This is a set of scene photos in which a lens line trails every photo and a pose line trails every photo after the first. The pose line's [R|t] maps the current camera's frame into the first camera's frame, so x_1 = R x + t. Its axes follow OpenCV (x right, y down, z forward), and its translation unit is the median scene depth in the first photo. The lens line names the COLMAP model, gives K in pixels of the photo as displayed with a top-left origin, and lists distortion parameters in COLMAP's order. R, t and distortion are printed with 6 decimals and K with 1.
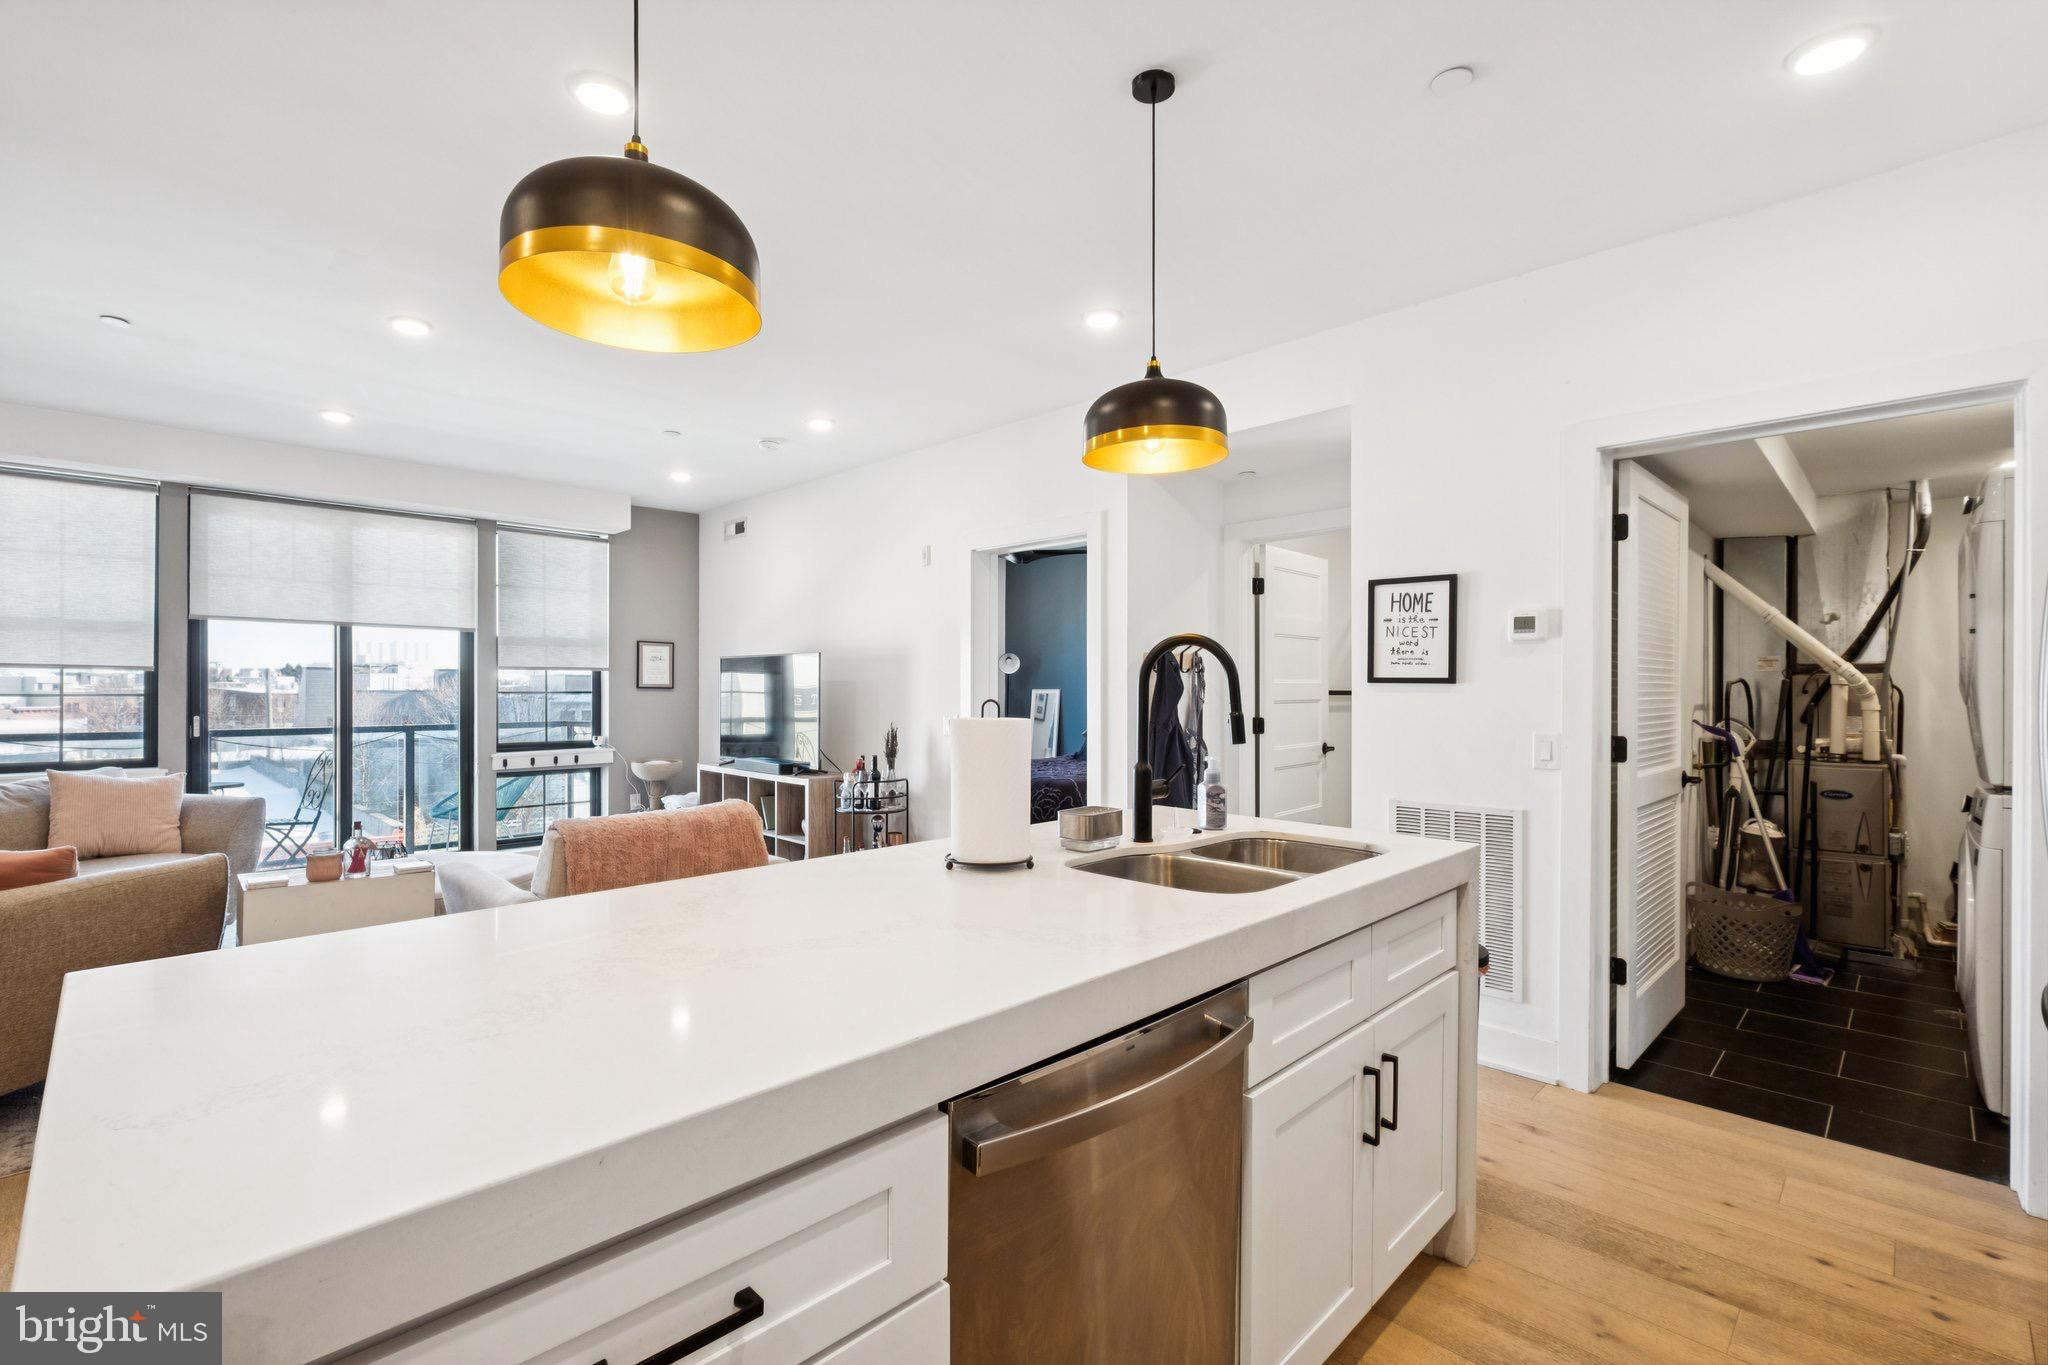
lens RADIAL K [[904.2, 0, 1005.8], [0, 904.2, 675.2], [0, 0, 1]] dist [-0.000545, 0.000505]
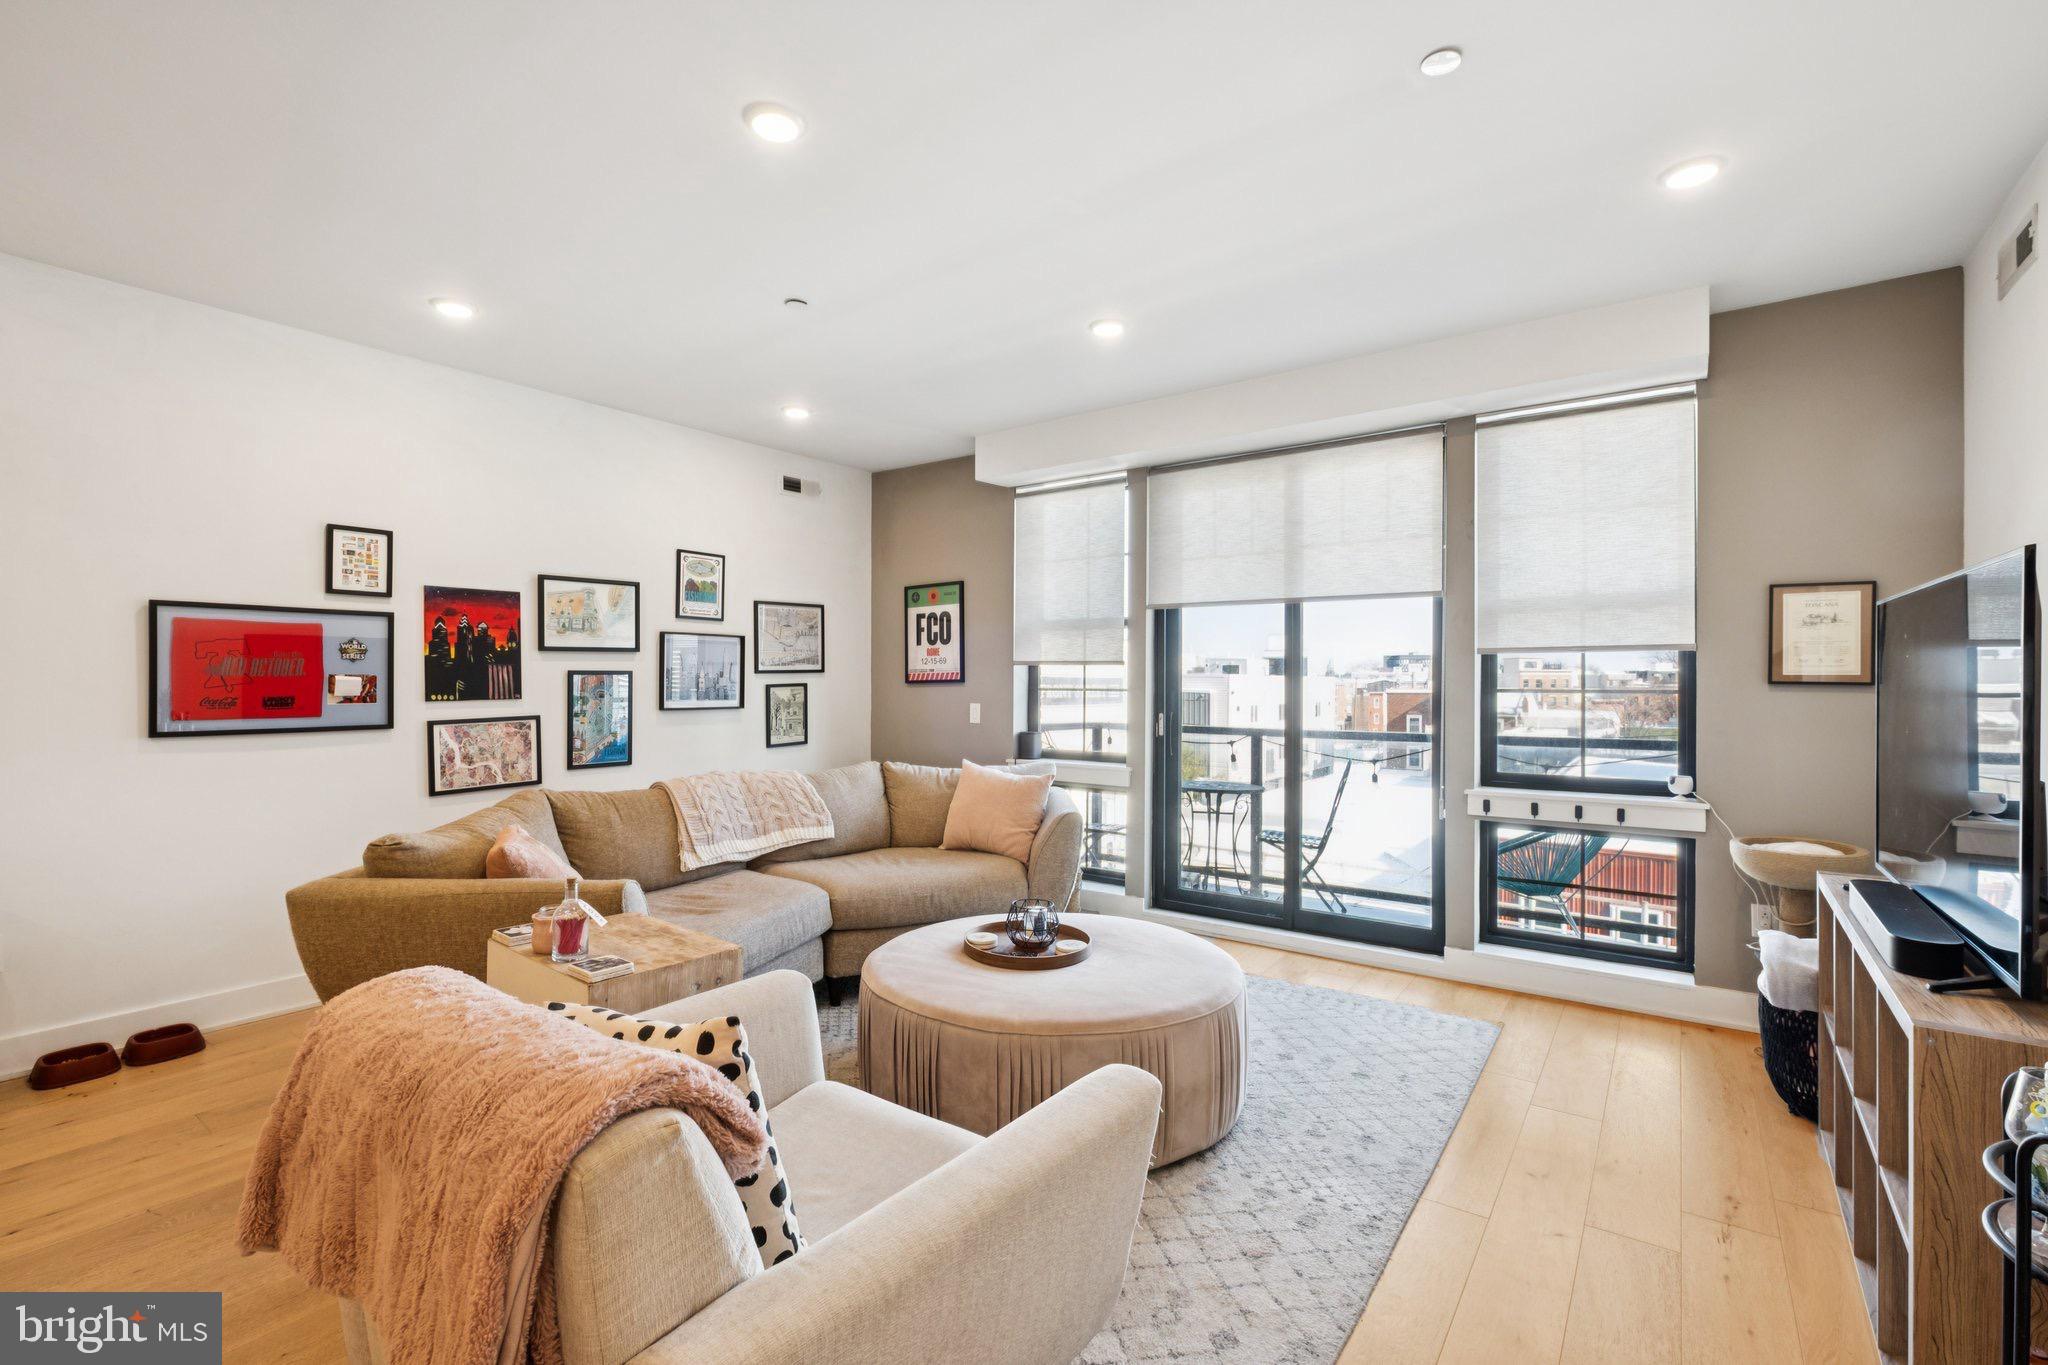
lens RADIAL K [[904.2, 0, 1005.8], [0, 904.2, 675.2], [0, 0, 1]] dist [-0.000545, 0.000505]
pose [[0.151785, -0.007322, -0.988386, 0.005558], [0.013601, 0.999893, -0.005318, 0.009404], [0.988320, -0.012636, 0.151868, 0.698031]]
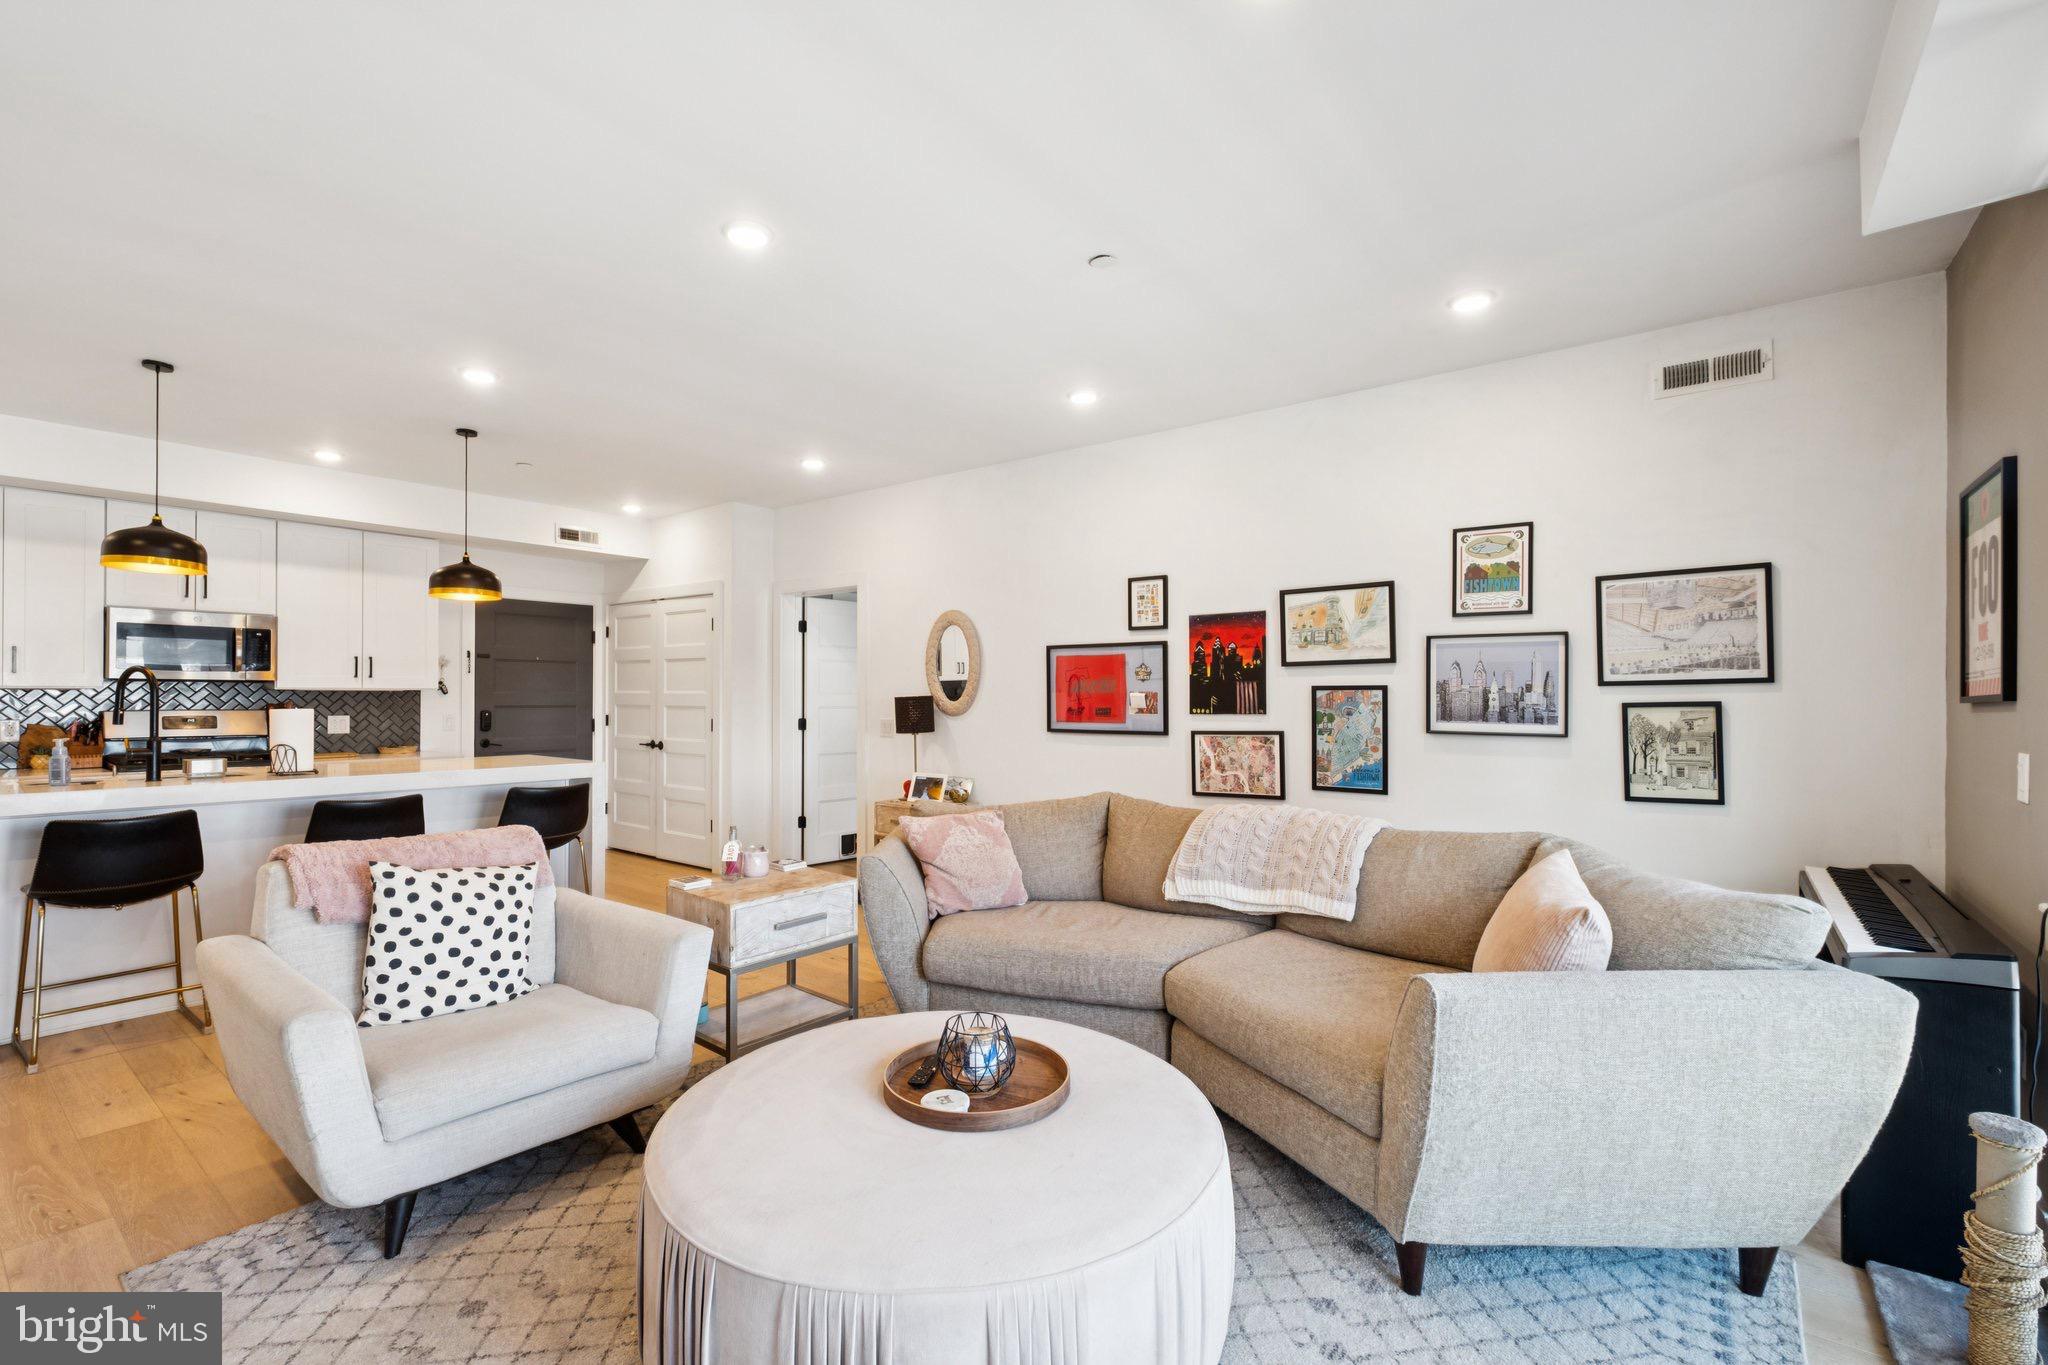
lens RADIAL K [[905.6, 0, 995.5], [0, 905.6, 686.2], [0, 0, 1]] dist [-0.002777, -0.000023]
pose [[-0.992580, -0.003661, -0.121540, -0.508946], [-0.000735, 0.999709, -0.024106, 0.014907], [0.121593, -0.023838, -0.992294, 1.186729]]
